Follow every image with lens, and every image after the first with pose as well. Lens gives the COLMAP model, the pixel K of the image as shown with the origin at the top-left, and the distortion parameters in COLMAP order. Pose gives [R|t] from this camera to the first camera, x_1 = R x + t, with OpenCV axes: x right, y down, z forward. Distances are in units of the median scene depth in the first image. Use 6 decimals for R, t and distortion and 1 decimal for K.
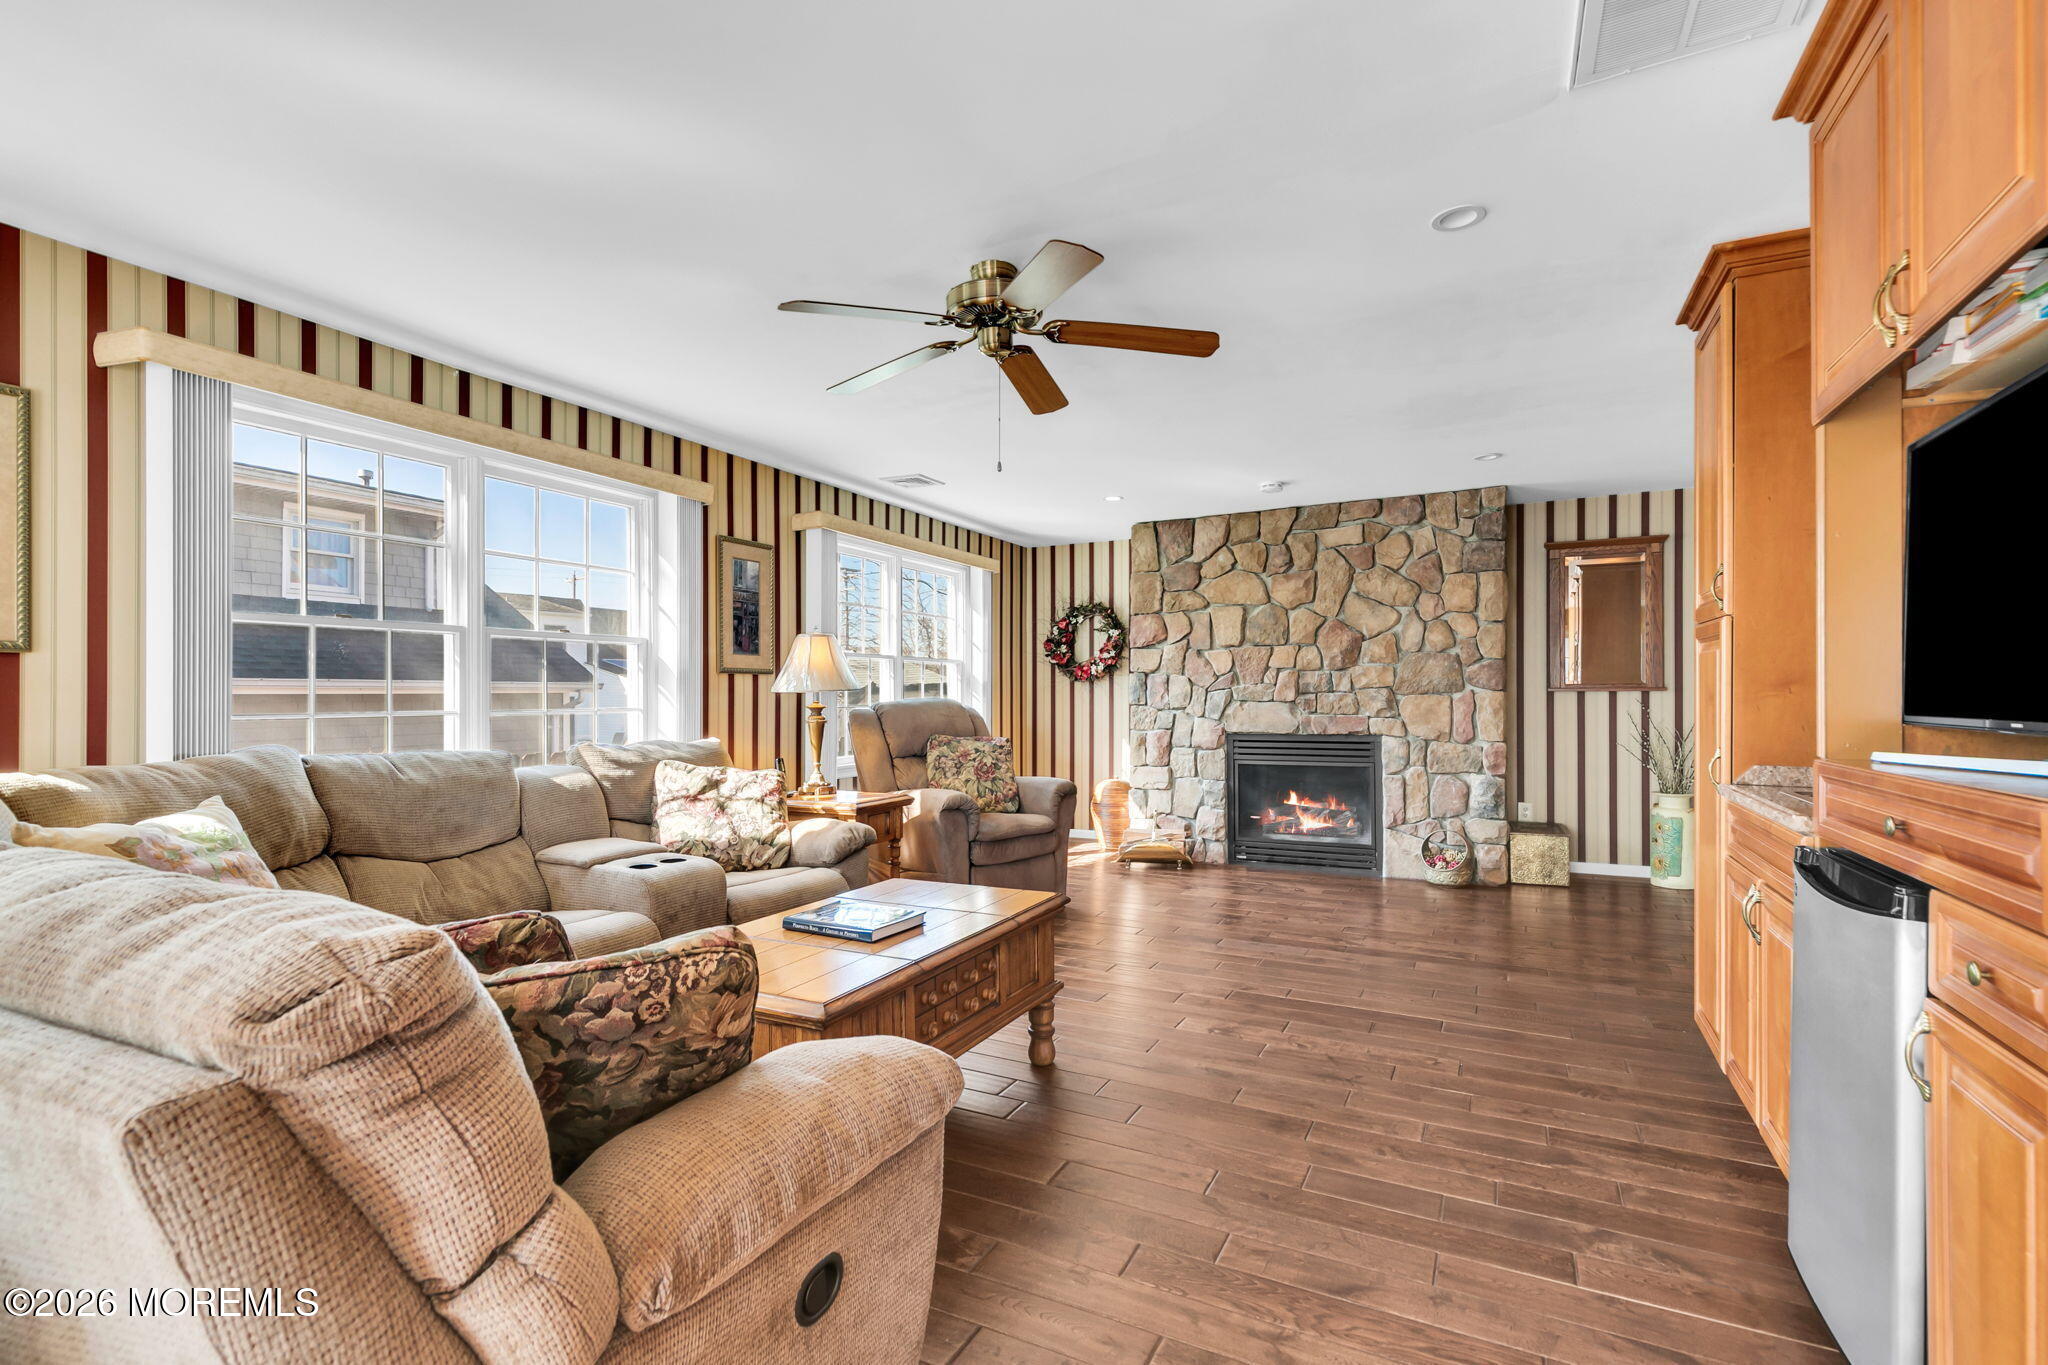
lens RADIAL K [[939.7, 0, 1015.0], [0, 939.7, 672.9], [0, 0, 1]] dist [0.000033, -0.000298]
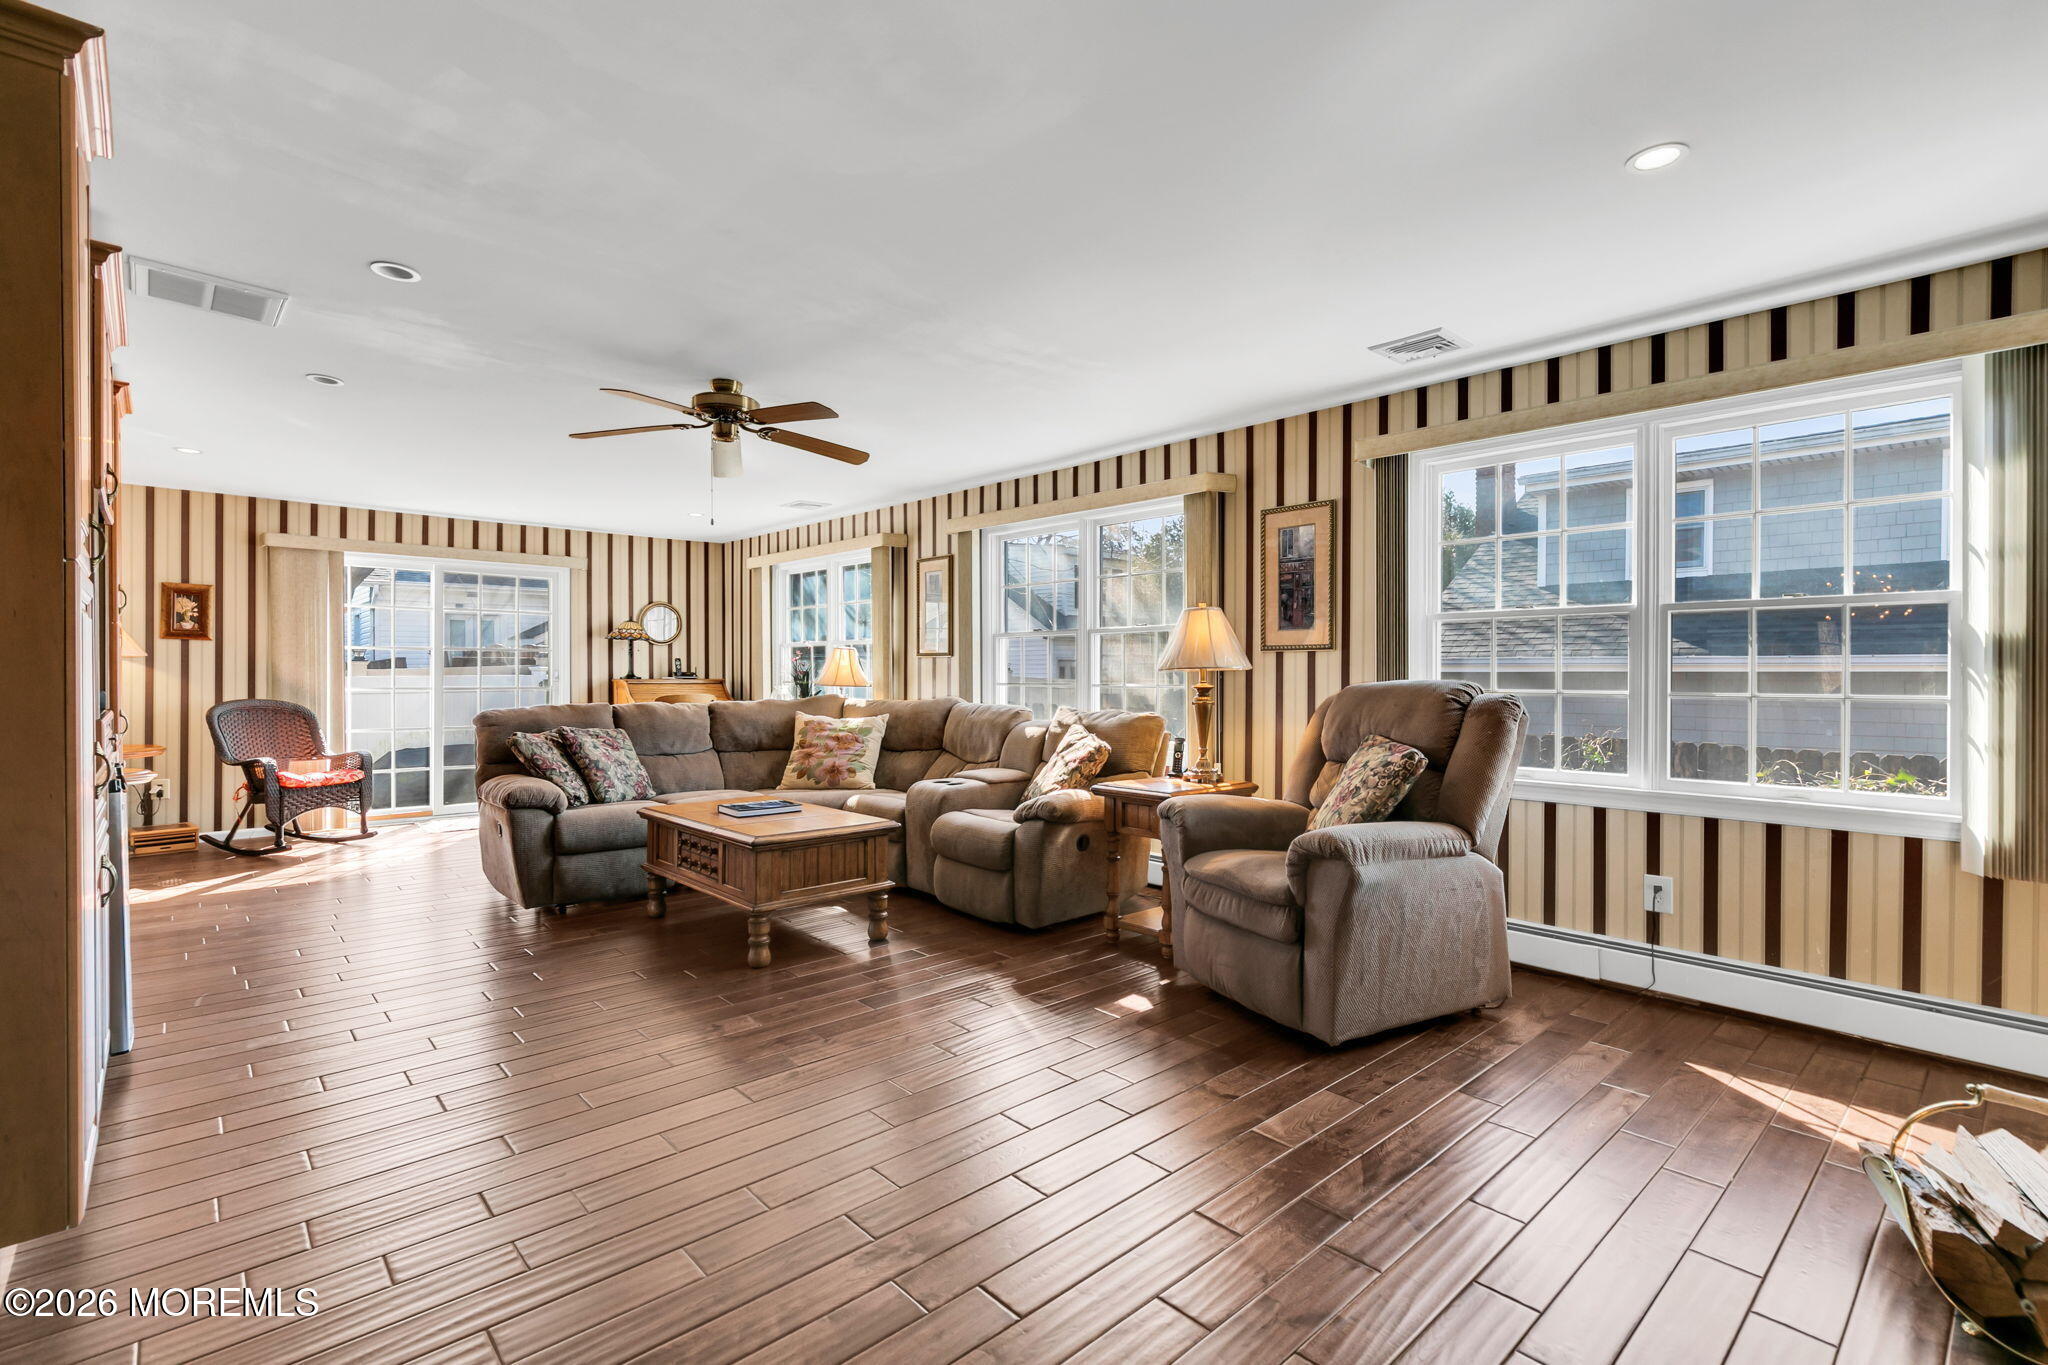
lens RADIAL K [[939.7, 0, 1015.0], [0, 939.7, 672.9], [0, 0, 1]] dist [0.000033, -0.000298]
pose [[-0.354919, 0.005045, -0.934884, 0.663386], [0.017780, 0.999841, -0.001354, 0.018016], [0.934728, -0.017103, -0.354952, 1.067469]]
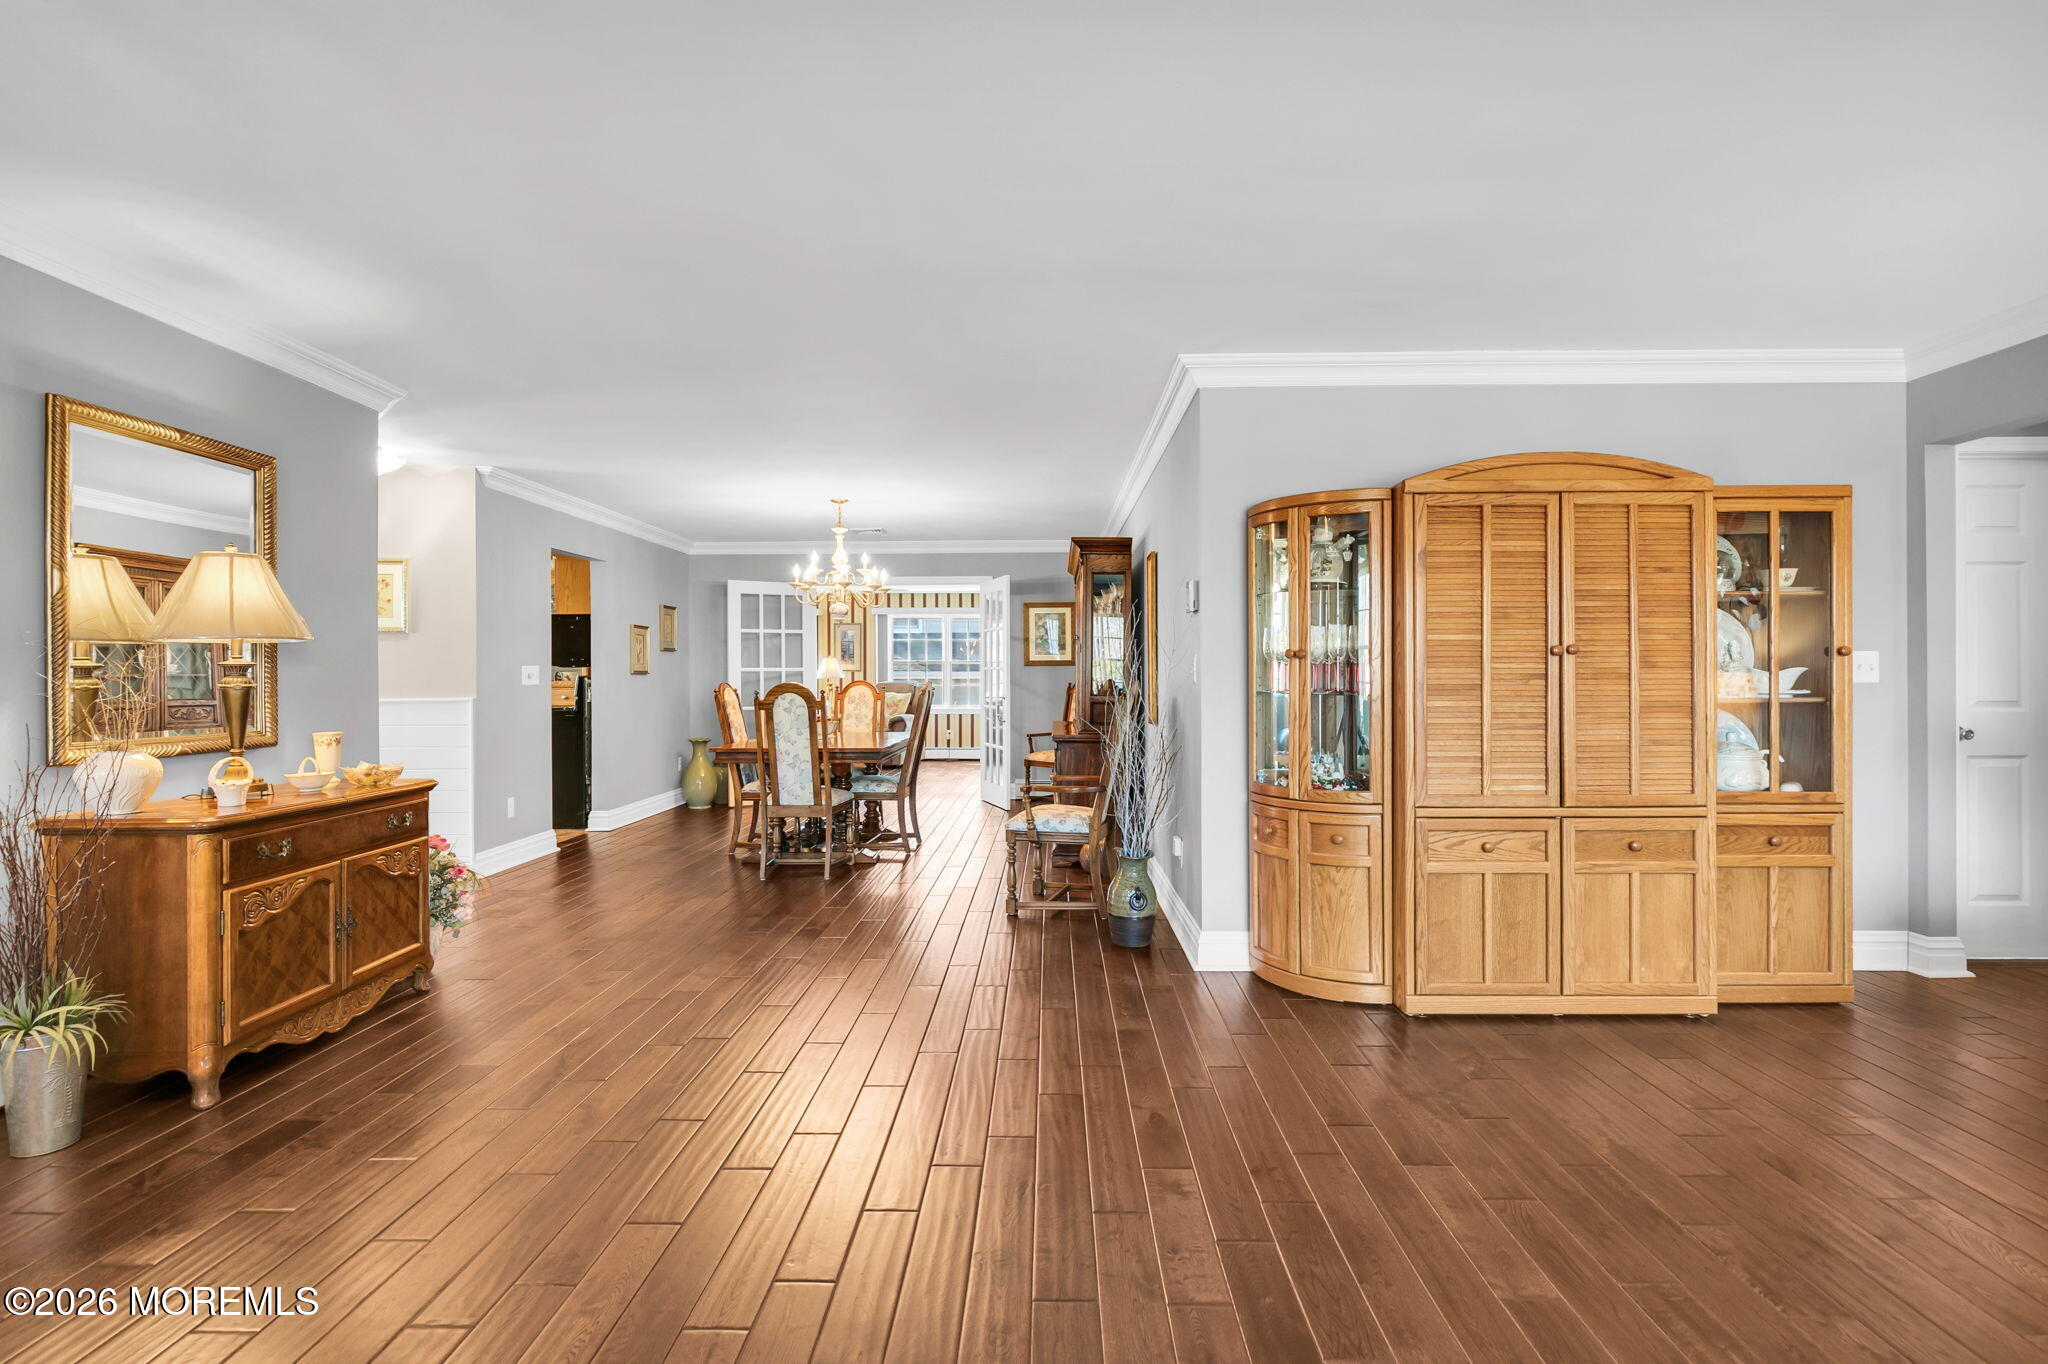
lens RADIAL K [[939.7, 0, 1015.0], [0, 939.7, 672.4], [0, 0, 1]] dist [0.000033, -0.000298]
pose [[0.428784, -0.002654, -0.903403, 2.399678], [0.021944, 0.999731, 0.007478, -0.008807], [0.903141, -0.023031, 0.428727, 0.264670]]
